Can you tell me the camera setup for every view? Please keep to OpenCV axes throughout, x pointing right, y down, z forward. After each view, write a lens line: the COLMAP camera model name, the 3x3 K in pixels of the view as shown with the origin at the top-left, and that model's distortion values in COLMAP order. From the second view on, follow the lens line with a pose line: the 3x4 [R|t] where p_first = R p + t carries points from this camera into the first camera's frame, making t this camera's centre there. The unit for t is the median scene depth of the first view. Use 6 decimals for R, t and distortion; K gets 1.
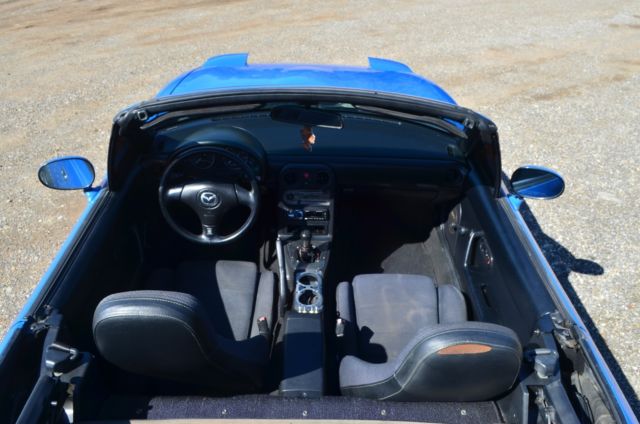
lens RADIAL K [[512.7, 0, 298.3], [0, 512.7, 213.5], [0, 0, 1]] dist [-0.103993, -0.010788]
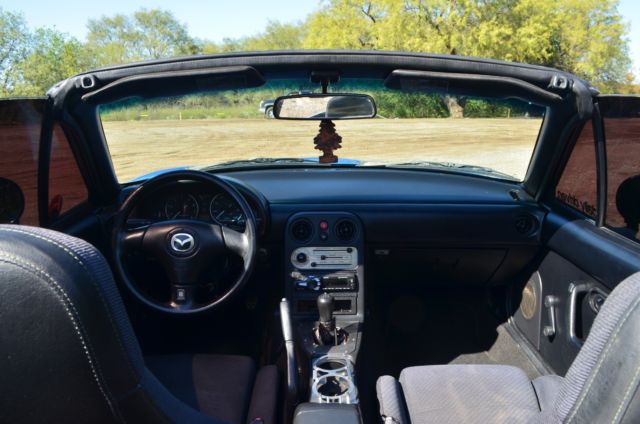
lens RADIAL K [[512.7, 0, 298.3], [0, 512.7, 213.5], [0, 0, 1]] dist [-0.103993, -0.010788]
pose [[0.999681, -0.019393, -0.016157, -0.007721], [0.012082, 0.929642, -0.368266, 0.179807], [0.022162, 0.367954, 0.929580, 0.338730]]
